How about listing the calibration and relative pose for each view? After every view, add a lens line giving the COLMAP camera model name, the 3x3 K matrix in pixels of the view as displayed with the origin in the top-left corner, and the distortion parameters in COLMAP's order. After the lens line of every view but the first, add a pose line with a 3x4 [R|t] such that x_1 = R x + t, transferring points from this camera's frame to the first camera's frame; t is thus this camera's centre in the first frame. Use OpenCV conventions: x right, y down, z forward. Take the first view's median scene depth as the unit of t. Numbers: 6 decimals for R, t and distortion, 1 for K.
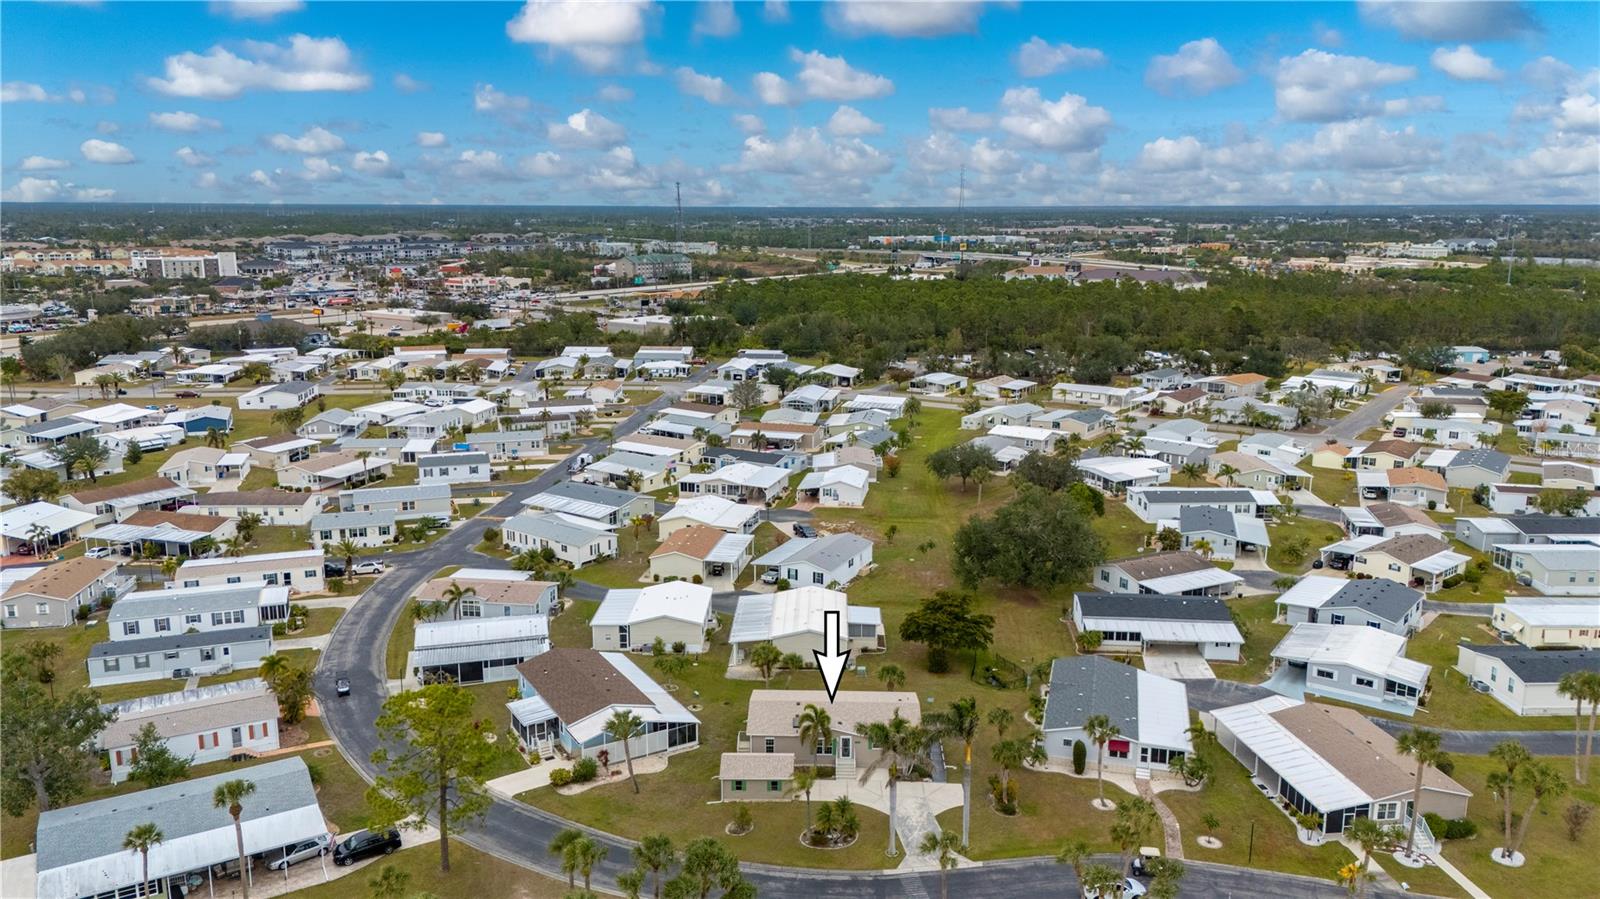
lens RADIAL K [[1174.9, 0, 802.8], [0, 1174.9, 443.3], [0, 0, 1]] dist [0.071137, -0.061856]
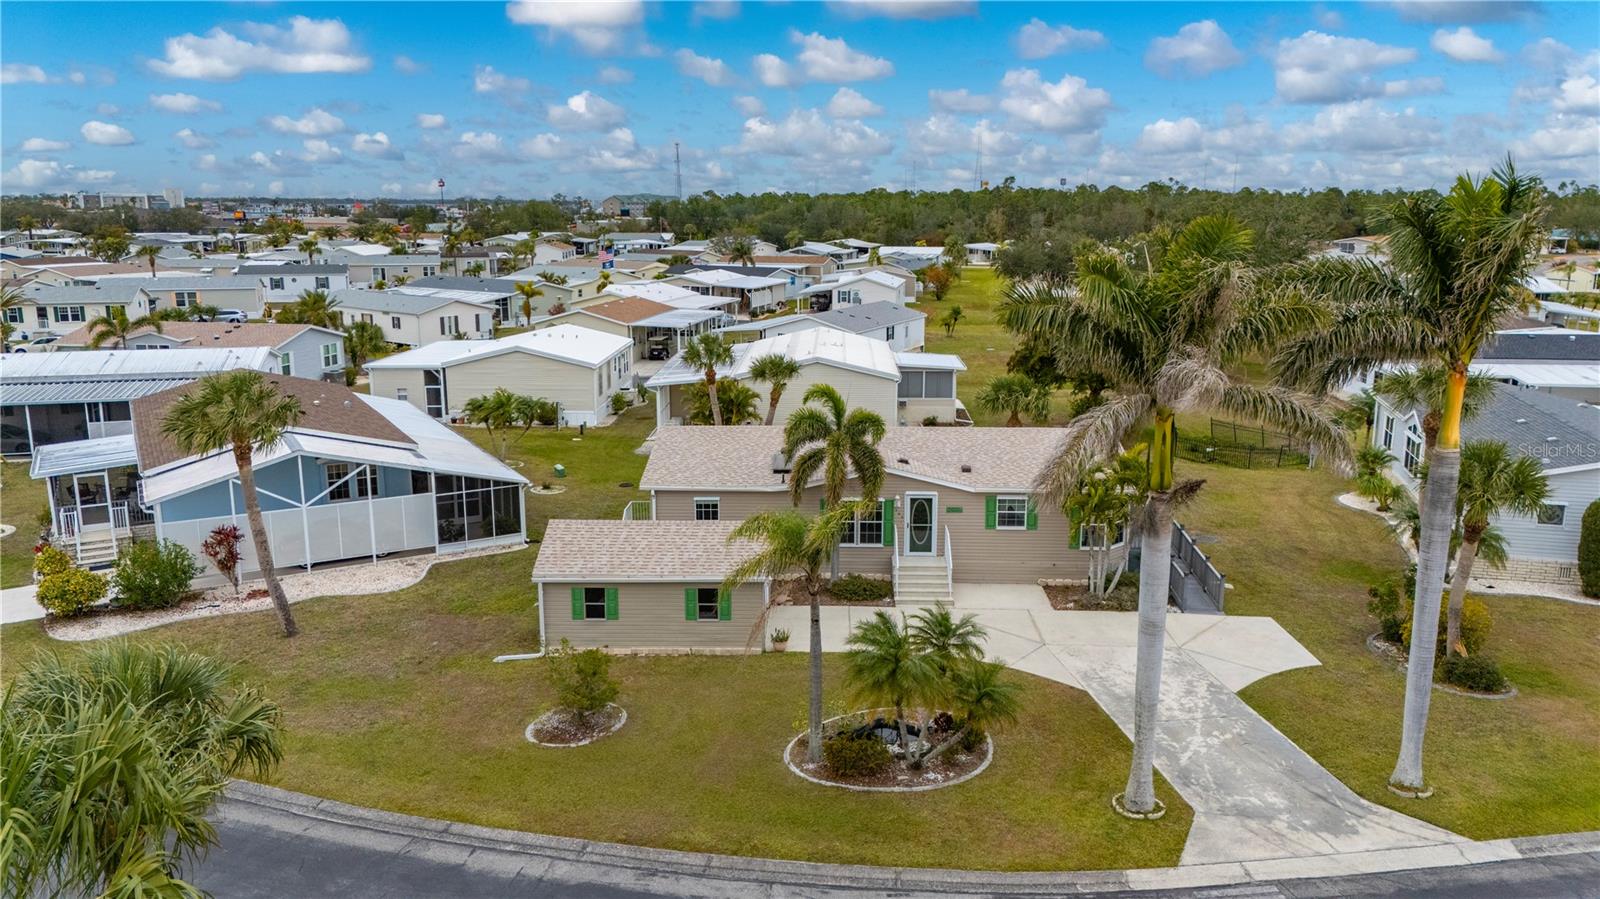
lens RADIAL K [[1180.7, 0, 804.5], [0, 1180.7, 452.9], [0, 0, 1]] dist [0.075078, -0.066727]
pose [[0.999991, 0.000097, -0.004269, 0.001554], [-0.000051, 0.999943, 0.010660, 0.121896], [0.004270, -0.010659, 0.999934, 0.338906]]
